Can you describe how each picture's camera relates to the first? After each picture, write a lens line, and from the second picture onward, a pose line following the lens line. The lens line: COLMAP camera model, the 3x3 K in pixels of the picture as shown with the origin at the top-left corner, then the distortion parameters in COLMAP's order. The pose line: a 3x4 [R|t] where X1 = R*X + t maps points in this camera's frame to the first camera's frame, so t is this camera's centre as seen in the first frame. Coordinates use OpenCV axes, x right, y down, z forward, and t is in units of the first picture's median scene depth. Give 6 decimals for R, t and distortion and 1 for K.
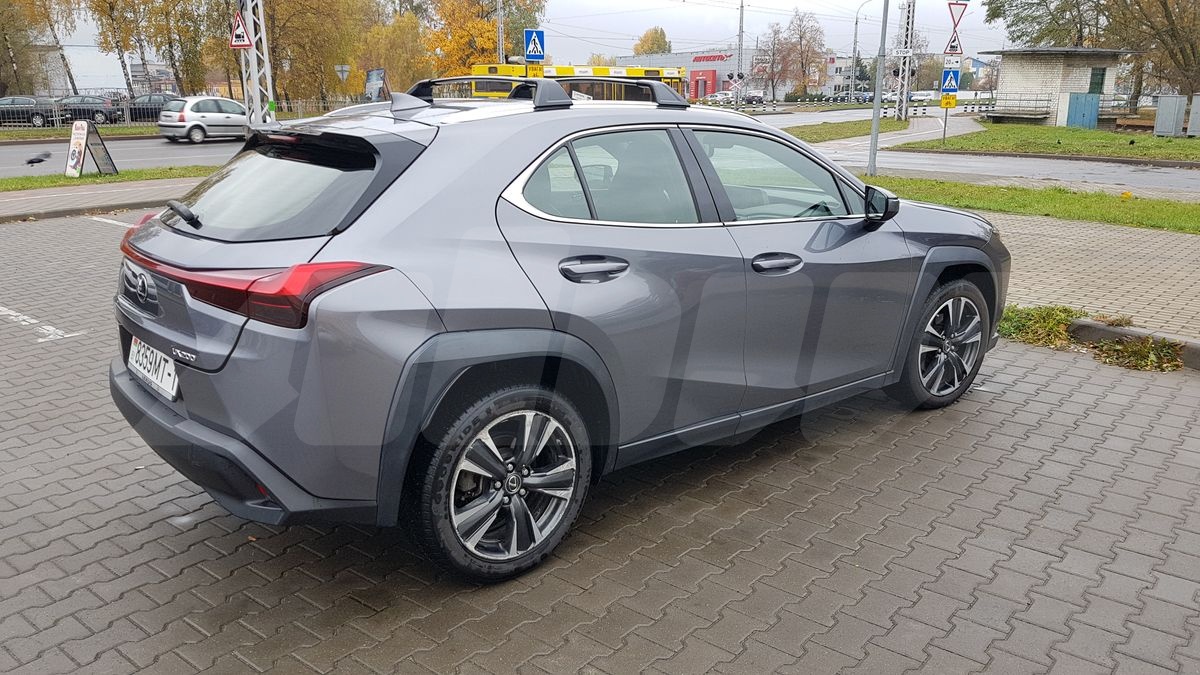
lens RADIAL K [[929.8, 0, 593.5], [0, 929.8, 339.2], [0, 0, 1]] dist [0.072801, -0.133241]
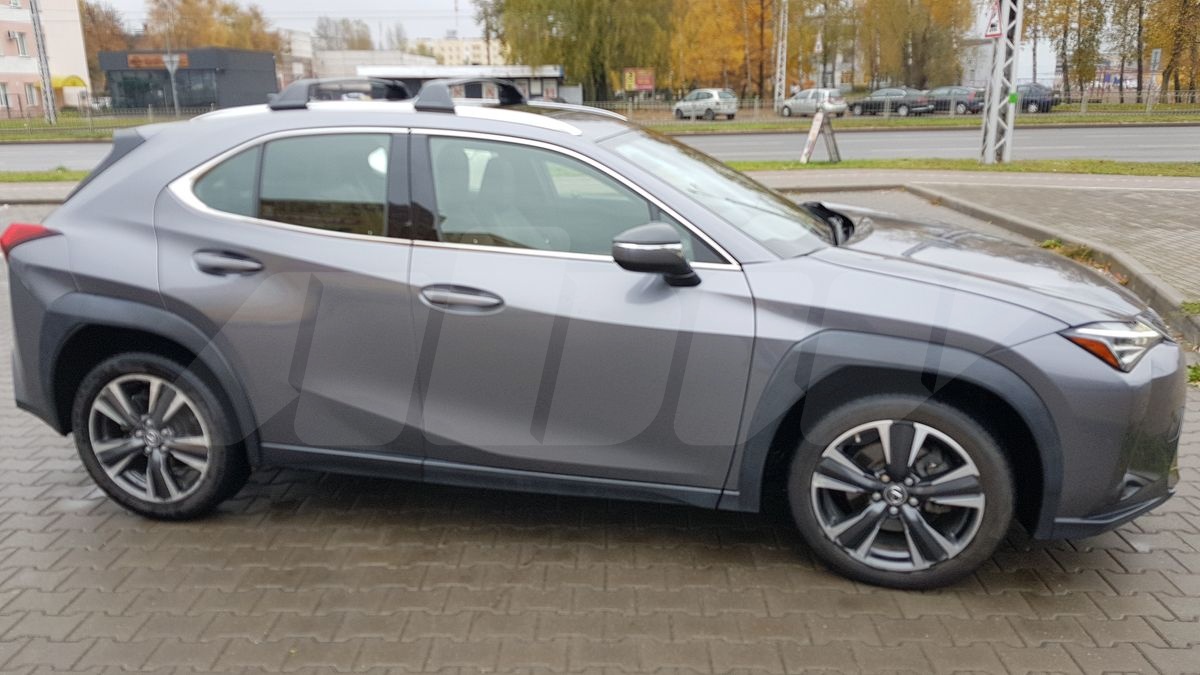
lens RADIAL K [[920.9, 0, 599.8], [0, 920.9, 342.9], [0, 0, 1]] dist [0.071726, -0.099436]
pose [[0.608732, 0.201983, -0.767234, 0.853714], [-0.190340, 0.975987, 0.105922, -0.143295], [0.770205, 0.081557, 0.632560, 0.536027]]
